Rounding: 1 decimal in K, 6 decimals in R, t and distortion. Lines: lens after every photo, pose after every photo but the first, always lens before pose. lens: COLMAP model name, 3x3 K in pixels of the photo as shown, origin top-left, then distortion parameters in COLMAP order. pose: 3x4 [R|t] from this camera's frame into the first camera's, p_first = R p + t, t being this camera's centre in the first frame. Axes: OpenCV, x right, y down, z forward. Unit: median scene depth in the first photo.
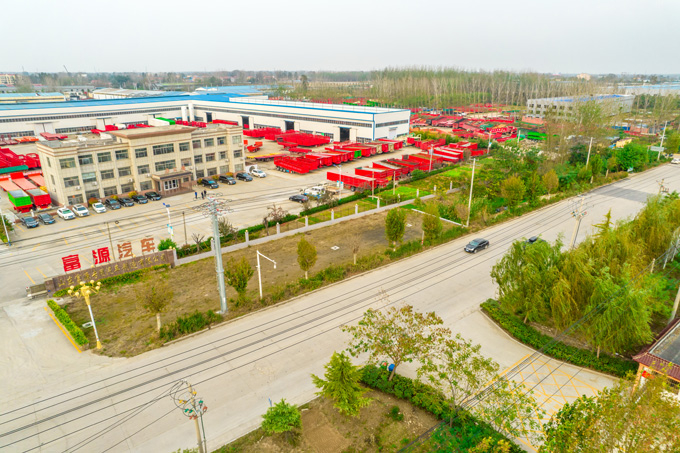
lens RADIAL K [[438.3, 0, 341.6], [0, 438.3, 225.8], [0, 0, 1]] dist [-0.080264, 0.073108]
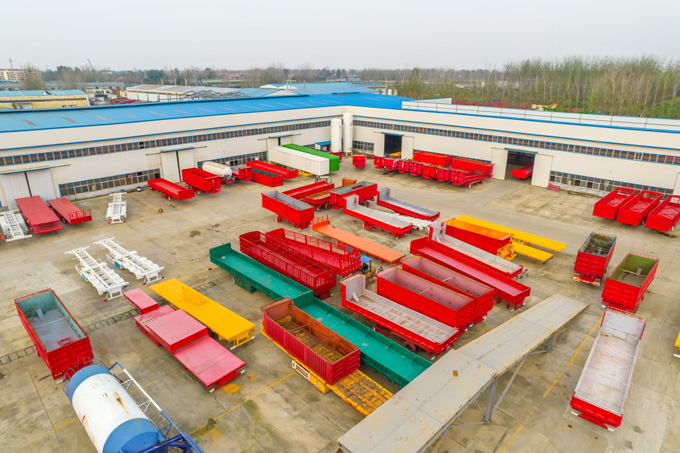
lens RADIAL K [[438.3, 0, 341.6], [0, 438.3, 225.8], [0, 0, 1]] dist [-0.080264, 0.073108]
pose [[0.999187, 0.015830, -0.037082, -0.336094], [-0.015828, 0.999875, 0.000342, -0.159871], [0.037083, 0.000245, 0.999312, 0.524036]]
